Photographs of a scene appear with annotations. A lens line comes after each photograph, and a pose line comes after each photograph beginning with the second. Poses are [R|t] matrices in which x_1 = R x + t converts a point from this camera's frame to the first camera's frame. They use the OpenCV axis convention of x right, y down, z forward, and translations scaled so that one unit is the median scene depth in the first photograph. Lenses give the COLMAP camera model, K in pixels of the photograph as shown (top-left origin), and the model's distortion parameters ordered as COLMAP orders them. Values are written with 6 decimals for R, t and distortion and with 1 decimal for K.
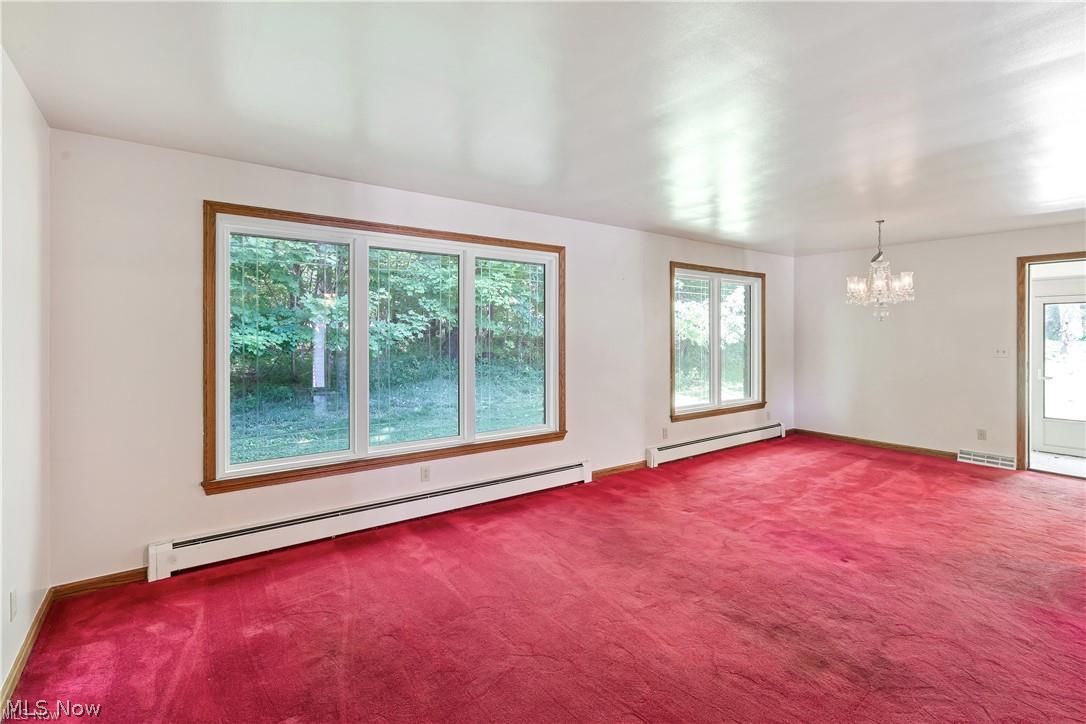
lens RADIAL K [[498.2, 0, 539.3], [0, 498.2, 334.0], [0, 0, 1]] dist [-0.004692, 0.002203]
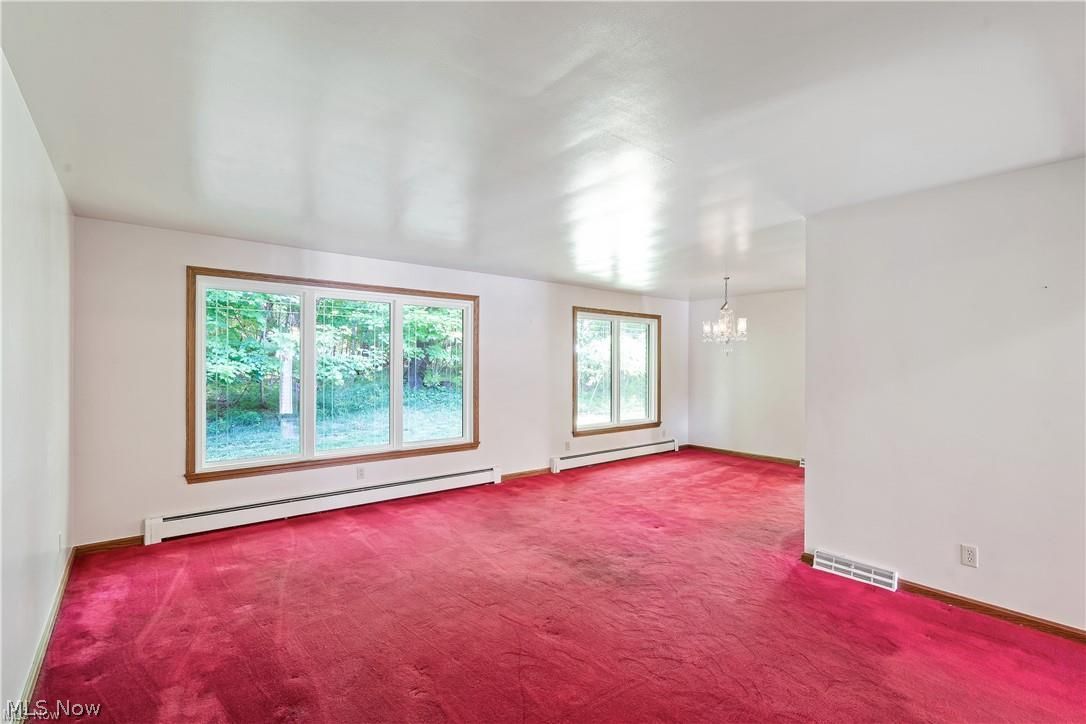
lens RADIAL K [[498.2, 0, 543.2], [0, 498.2, 363.0], [0, 0, 1]] dist [-0.004692, 0.002203]
pose [[0.998863, 0.002801, 0.047596, 0.174569], [-0.002646, 0.999991, -0.003324, -0.002031], [-0.047605, 0.003194, 0.998861, -0.302415]]
